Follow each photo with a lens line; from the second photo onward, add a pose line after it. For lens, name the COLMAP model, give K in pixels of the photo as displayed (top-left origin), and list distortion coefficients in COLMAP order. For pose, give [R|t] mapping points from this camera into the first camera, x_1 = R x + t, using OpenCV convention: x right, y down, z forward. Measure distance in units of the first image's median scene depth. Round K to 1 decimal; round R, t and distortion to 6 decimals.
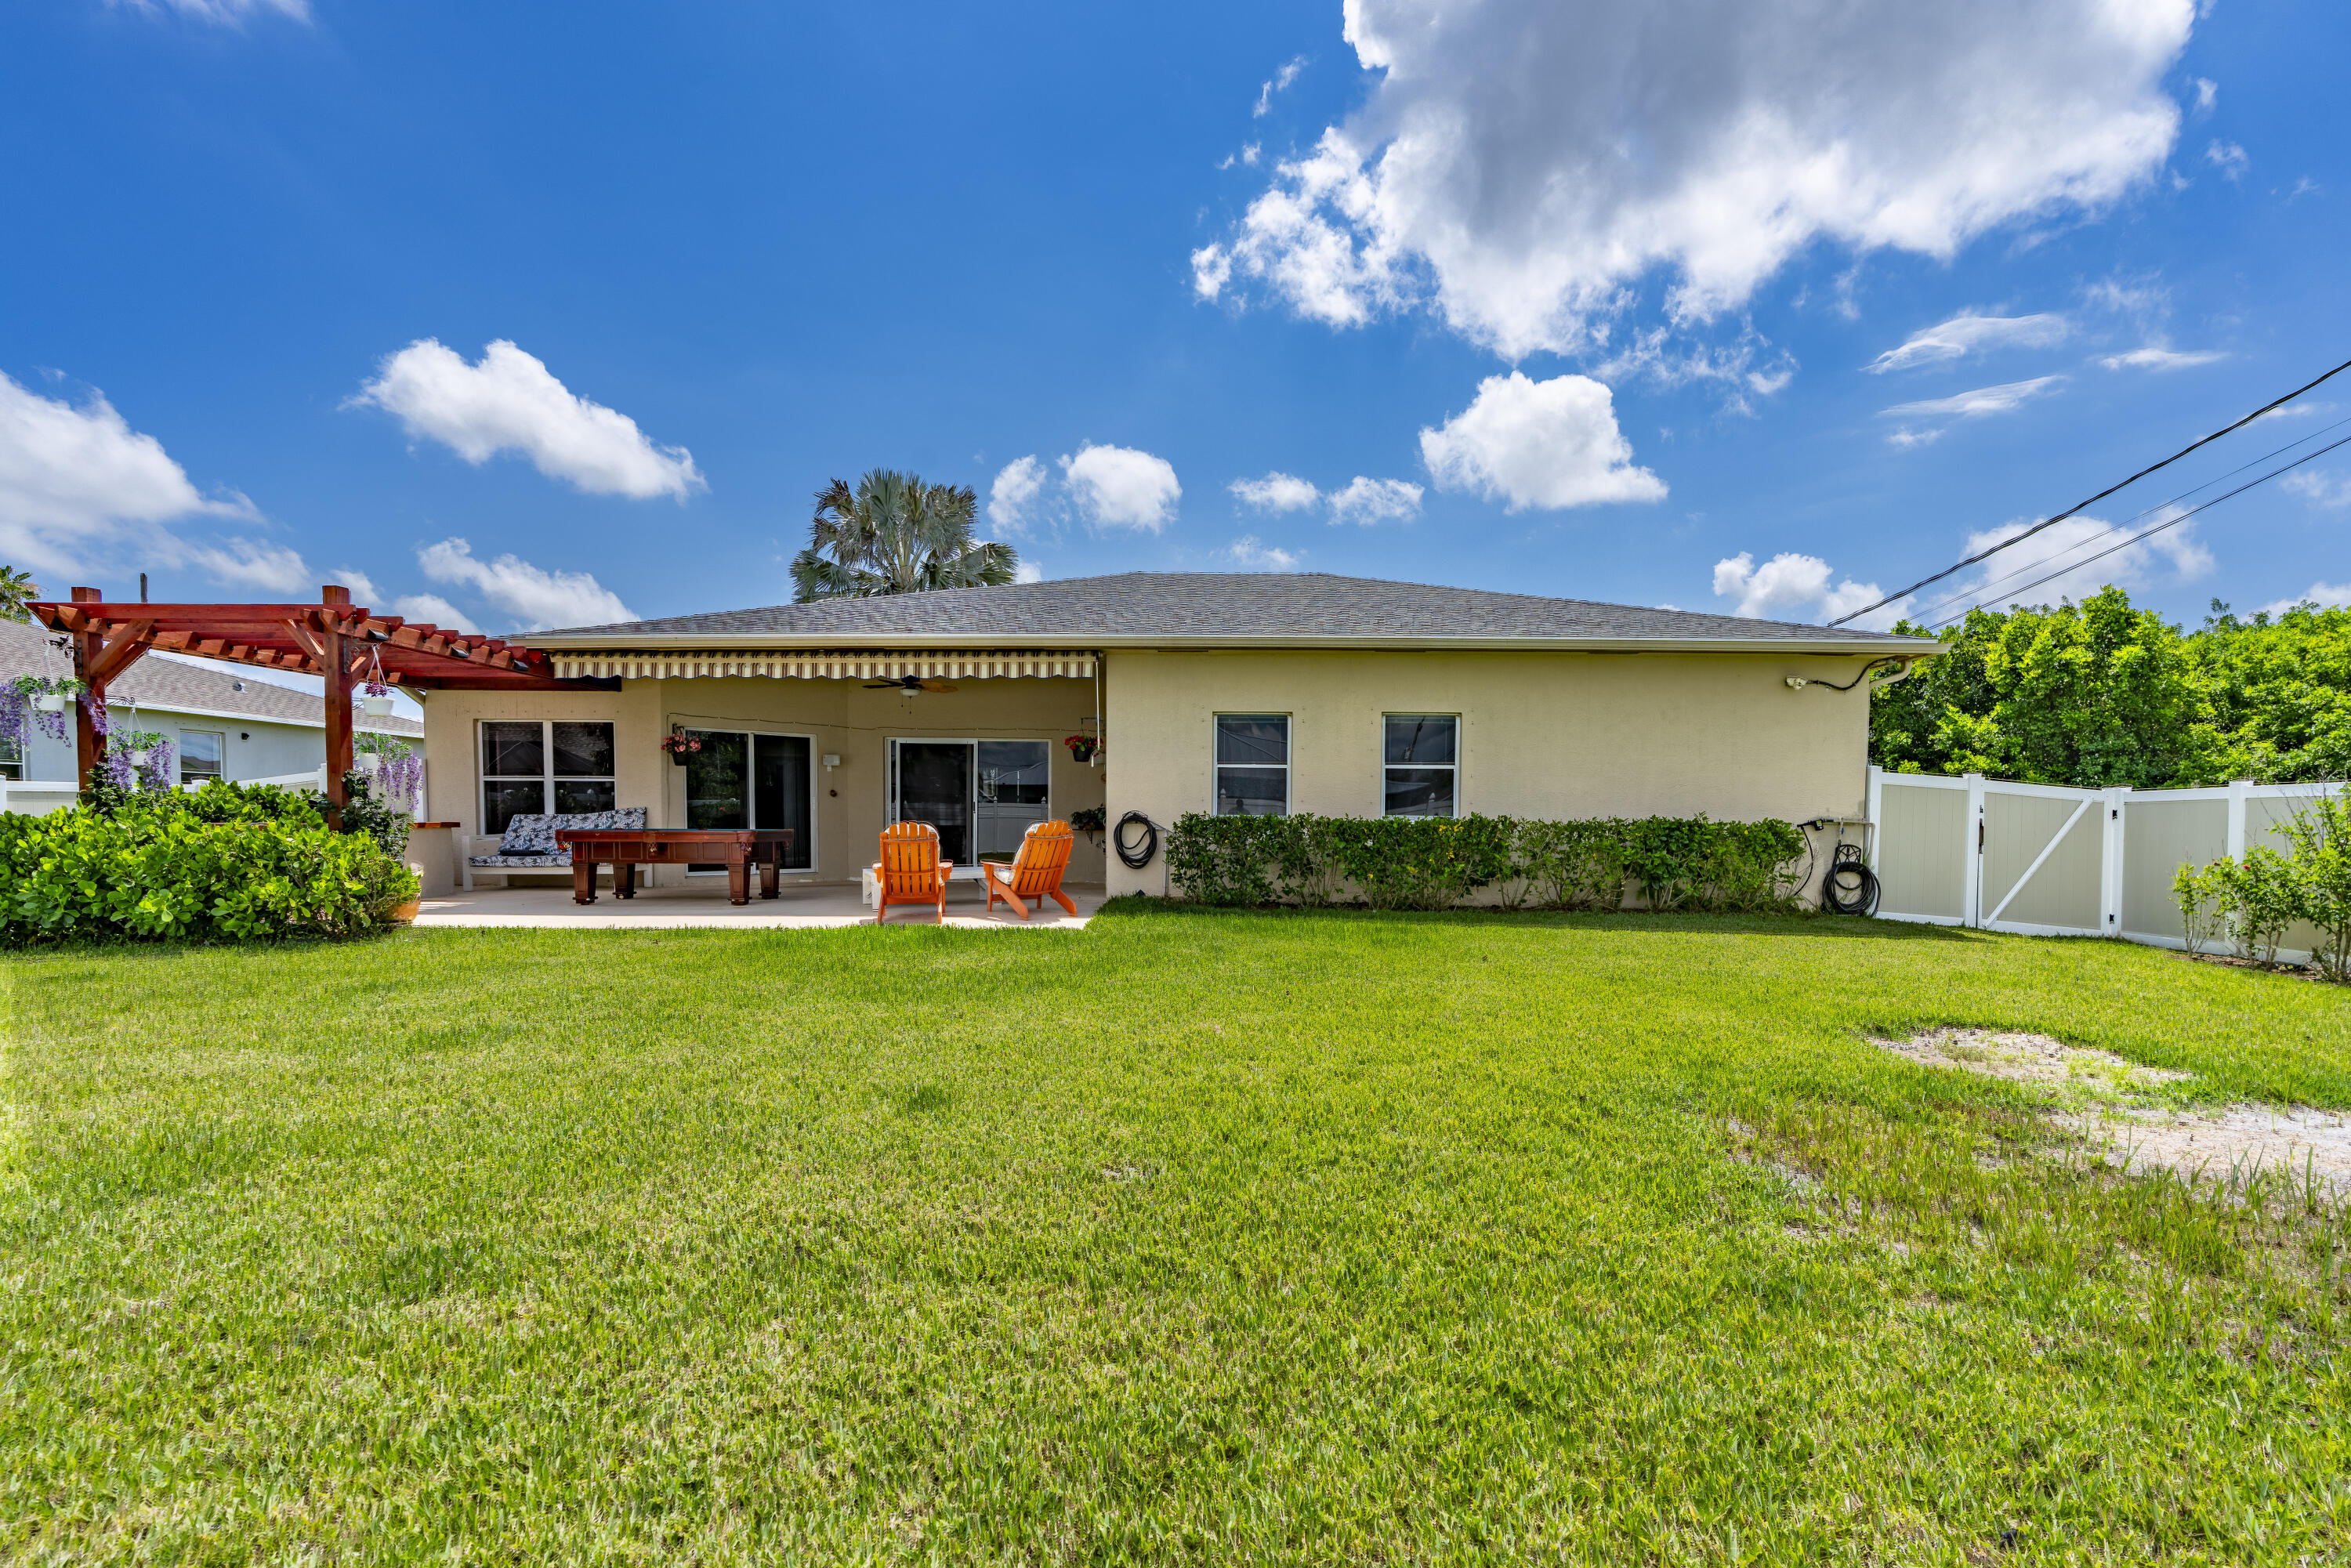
lens RADIAL K [[1198.0, 0, 1290.0], [0, 1198.0, 881.8], [0, 0, 1]] dist [0.000844, -0.000031]
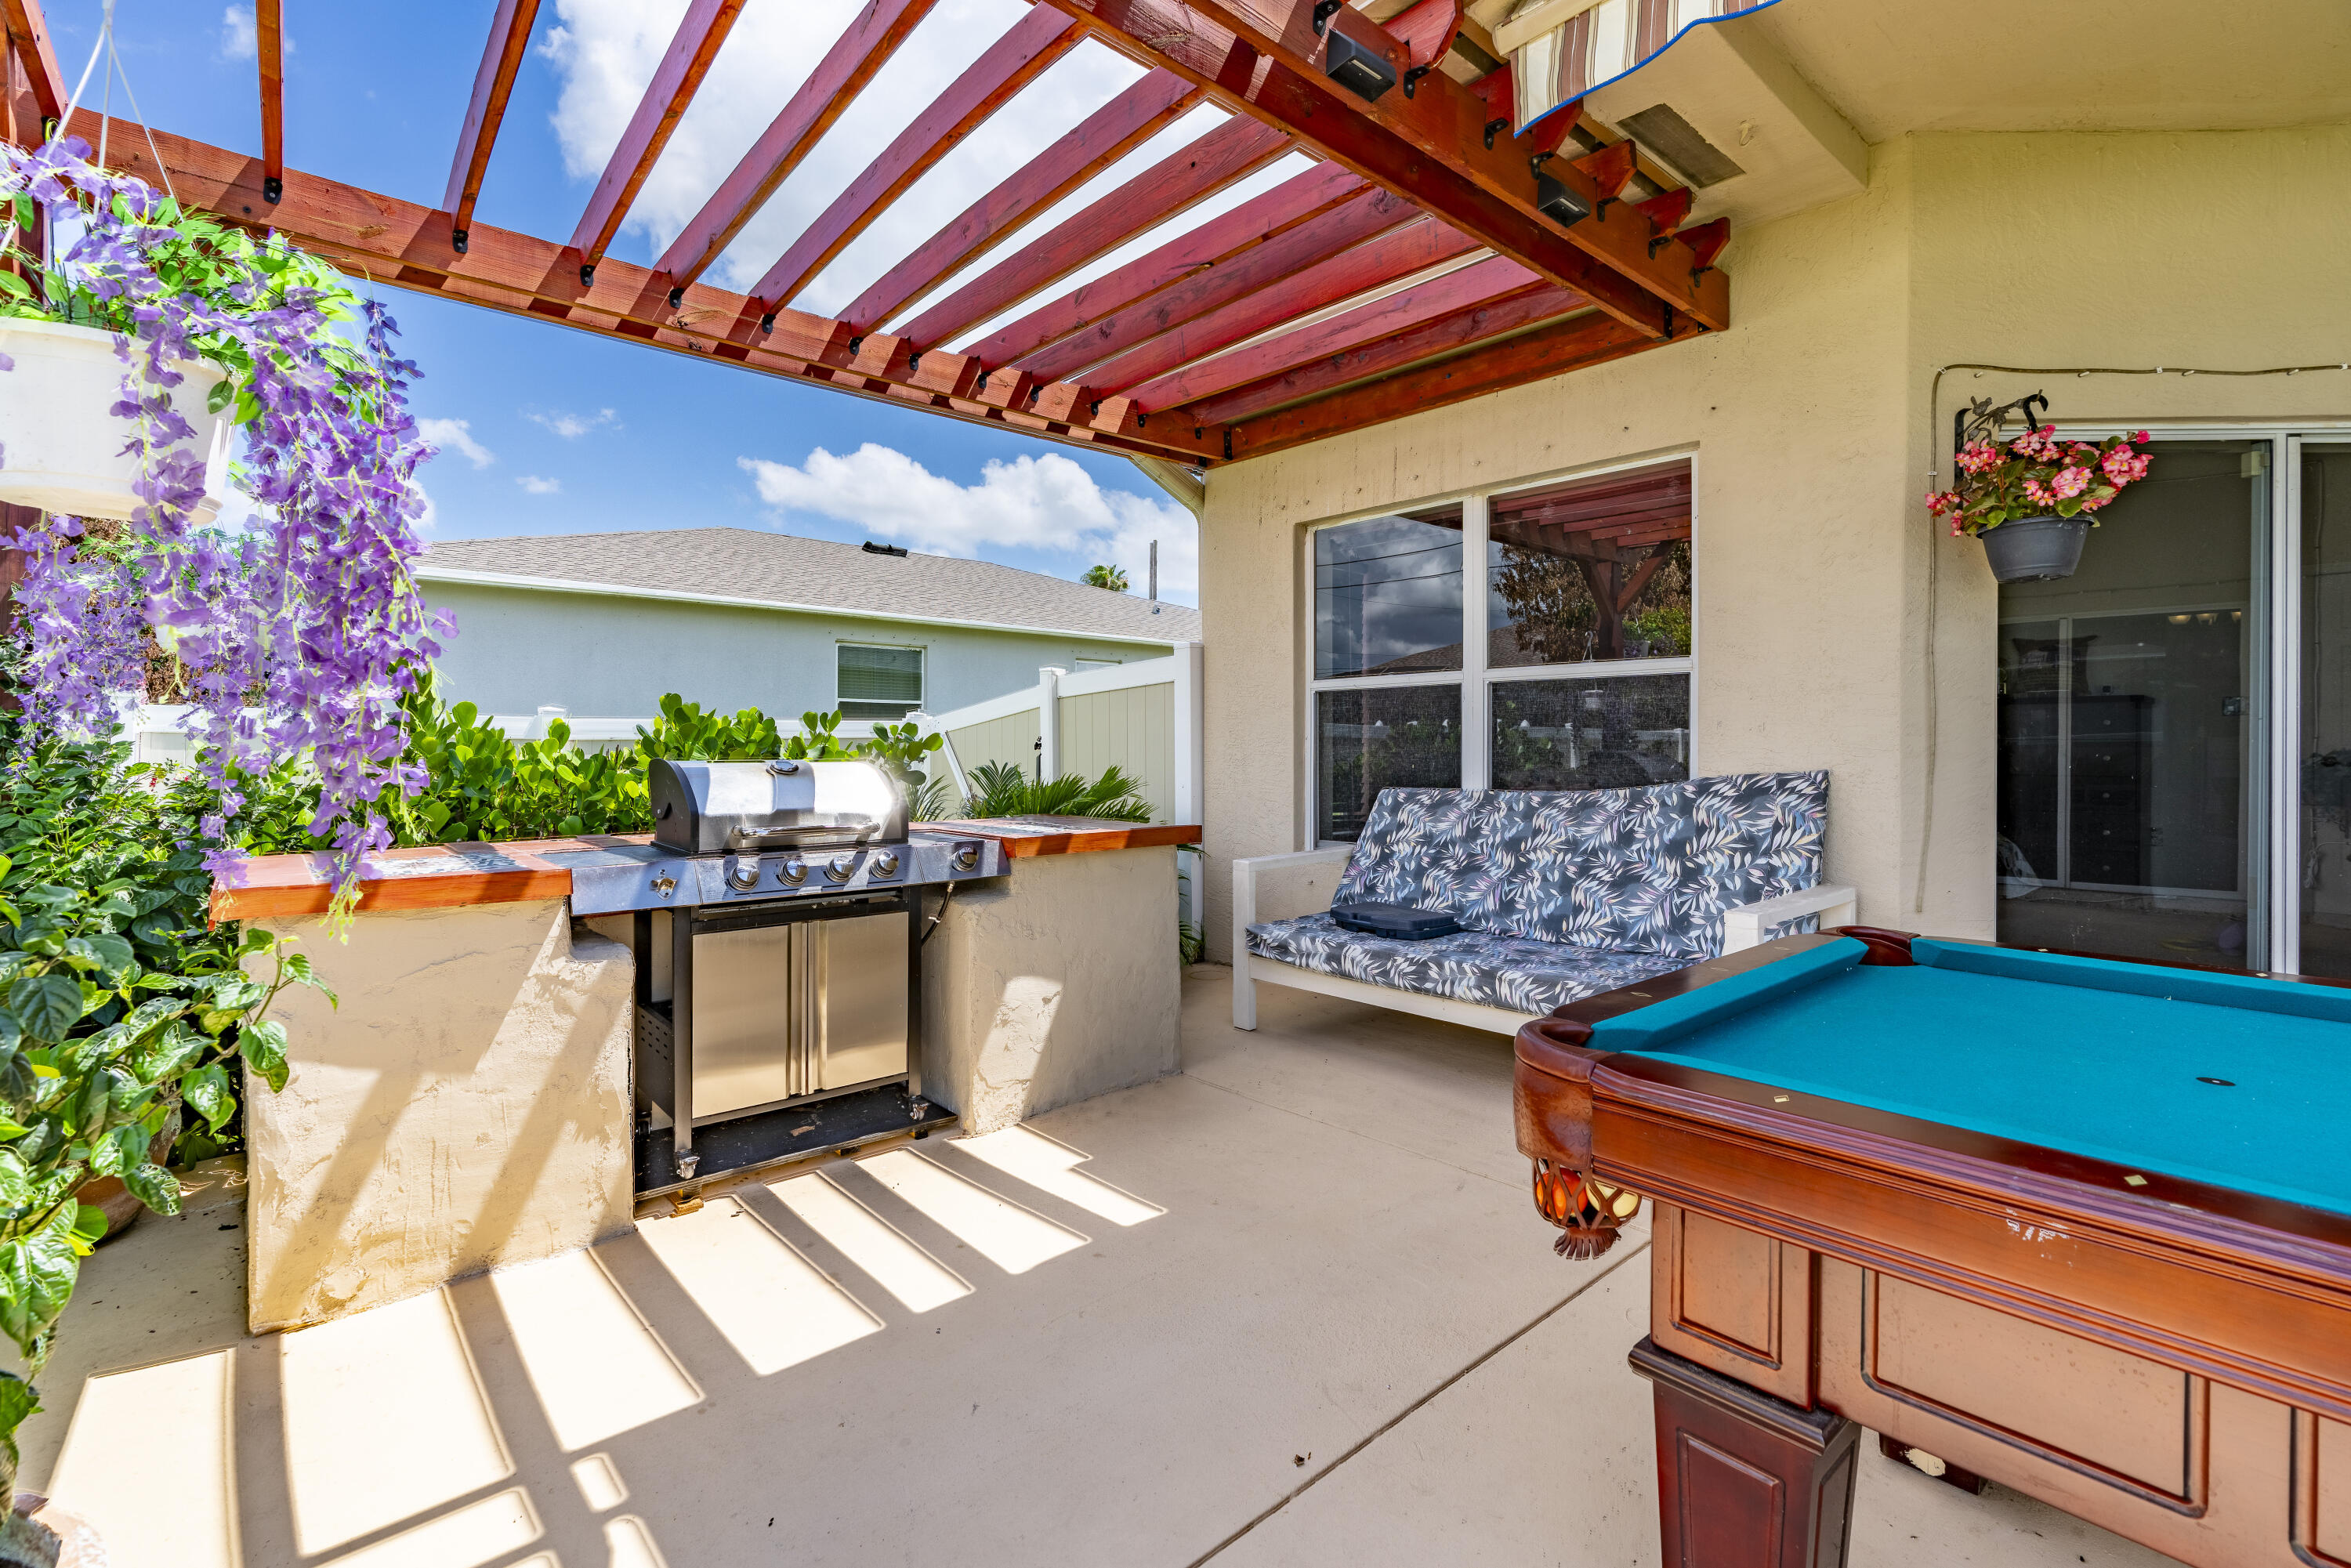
lens RADIAL K [[1049.3, 0, 1163.8], [0, 1049.3, 747.8], [0, 0, 1]] dist [-0.003361, -0.000593]
pose [[0.672095, -0.003903, -0.740455, -0.483707], [-0.029095, 0.999075, -0.031674, -0.057366], [0.739893, 0.042832, 0.671359, 0.778332]]
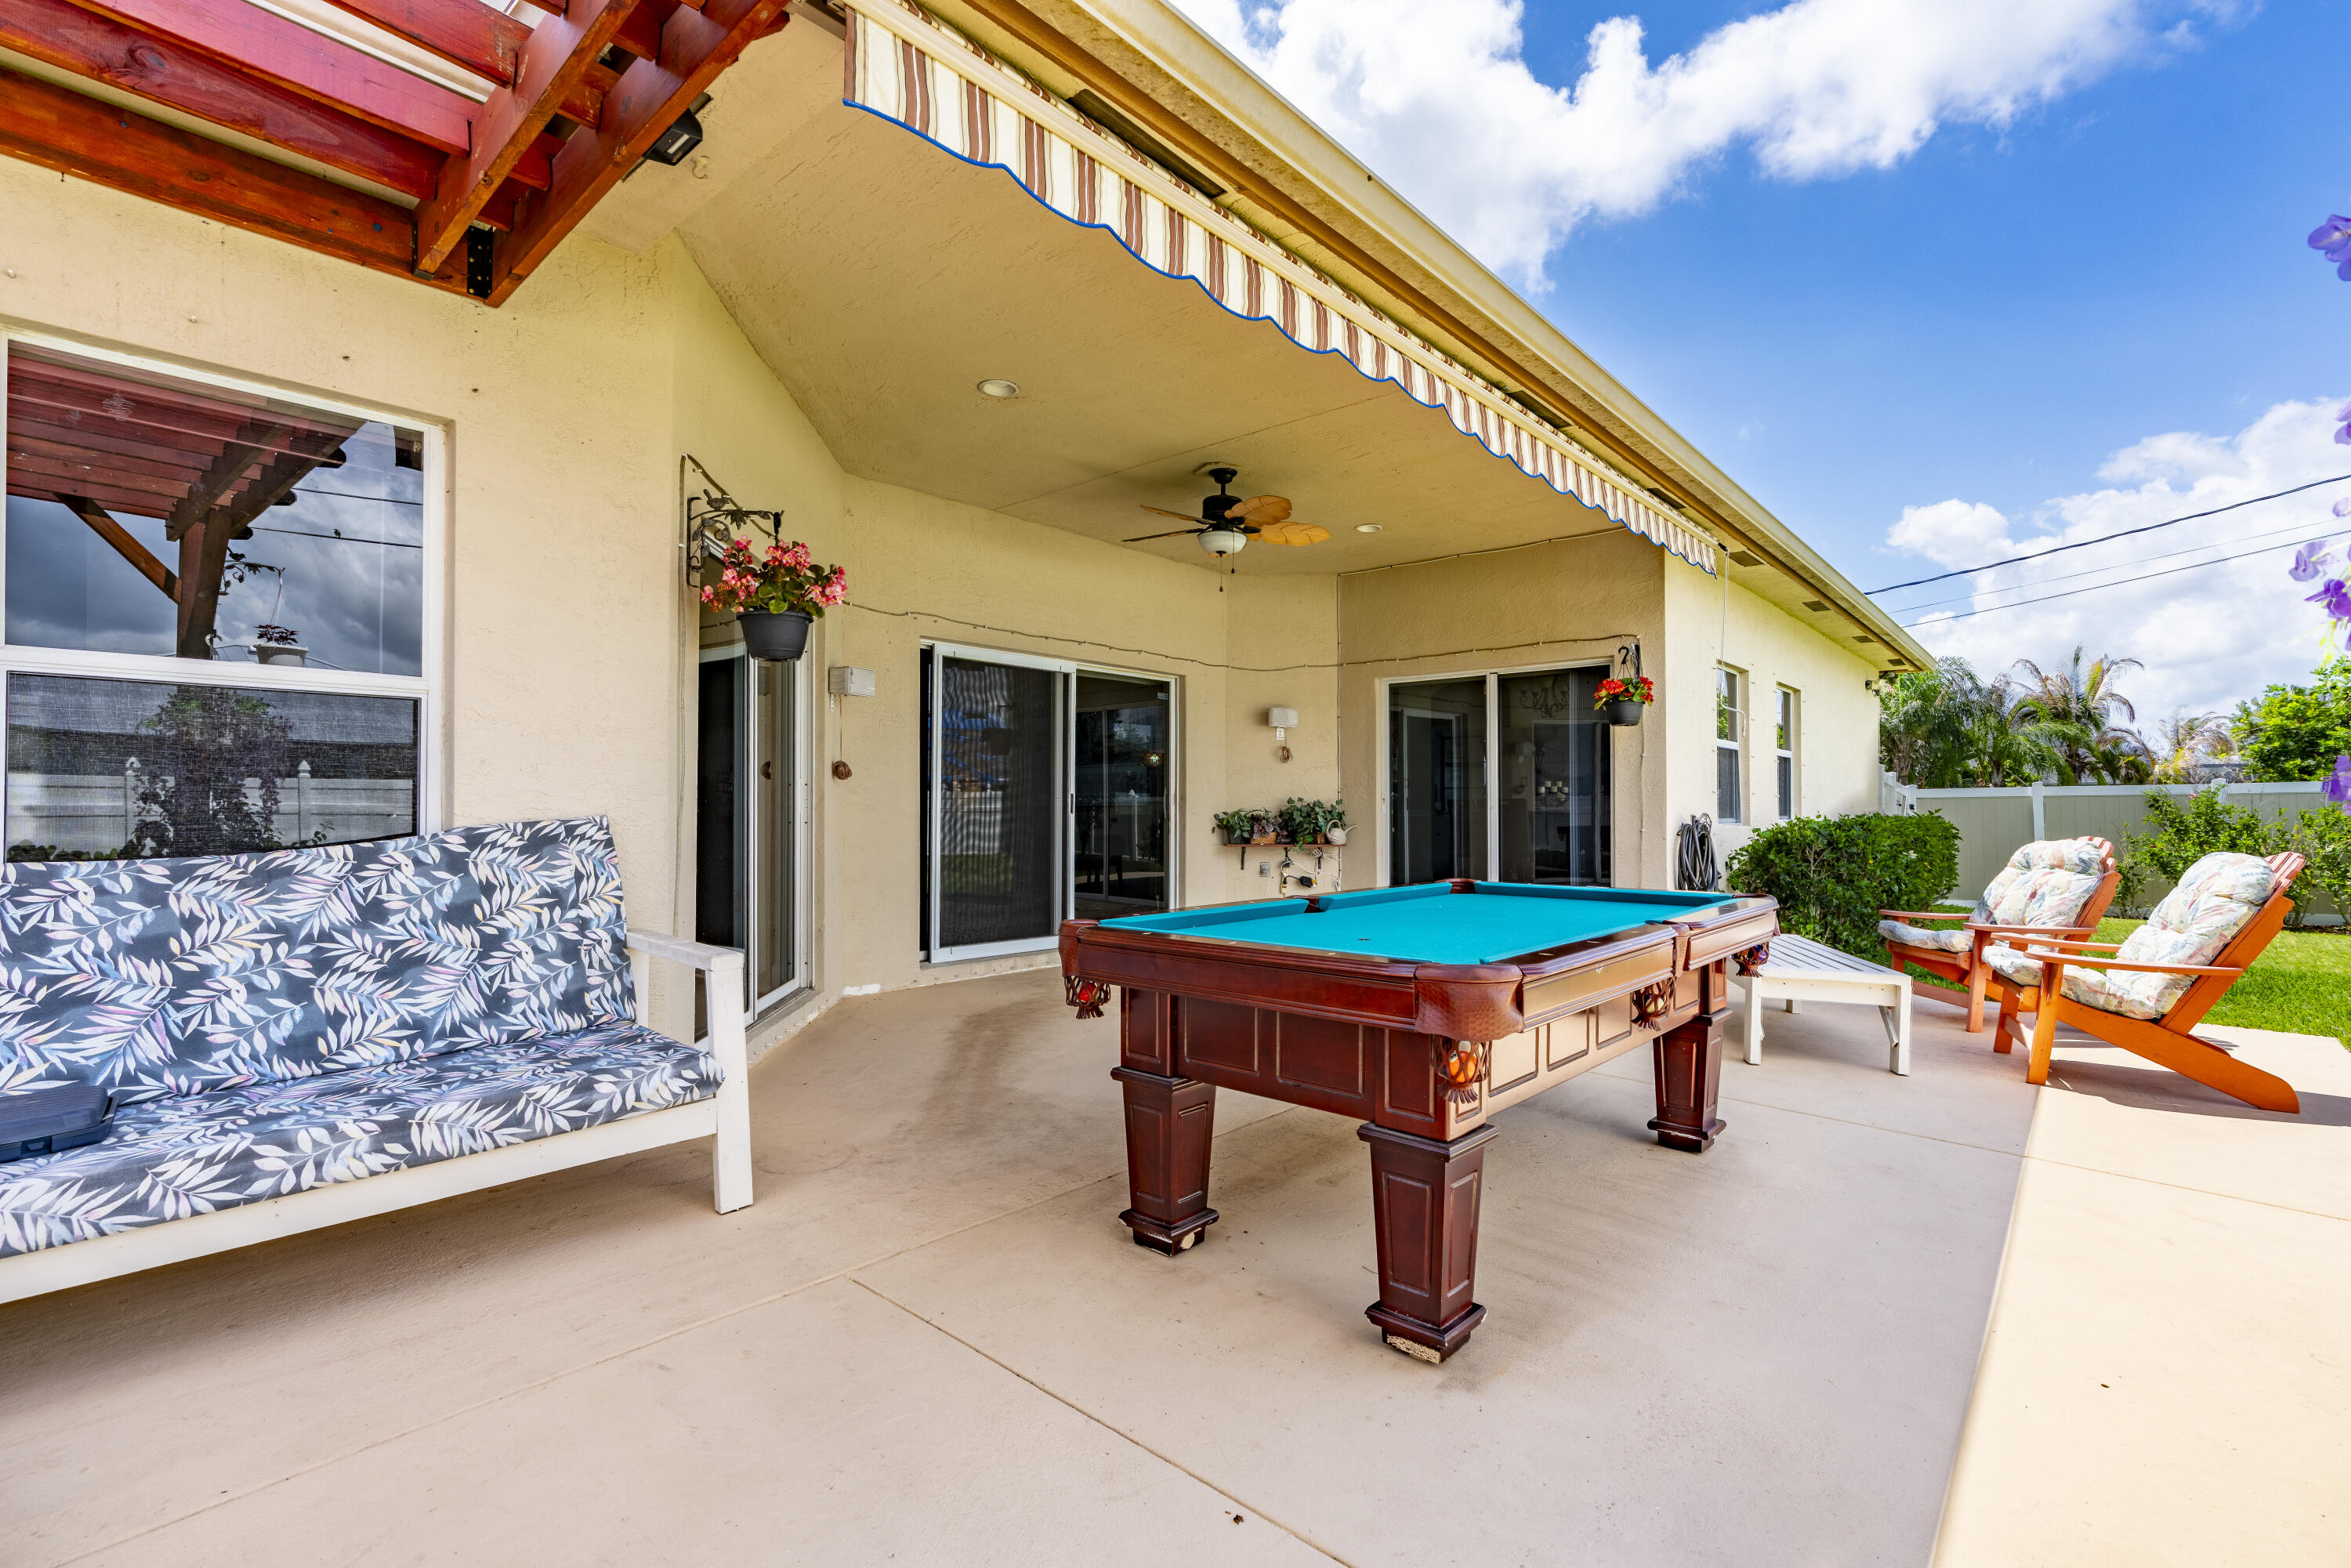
lens RADIAL K [[1073.1, 0, 1175.5], [0, 1073.1, 784.0], [0, 0, 1]] dist [-0.001009, -0.000209]
pose [[0.639754, 0.012910, 0.768471, -0.649844], [0.034344, 0.998380, -0.045364, -0.055963], [-0.767812, 0.055414, 0.638274, 0.795444]]
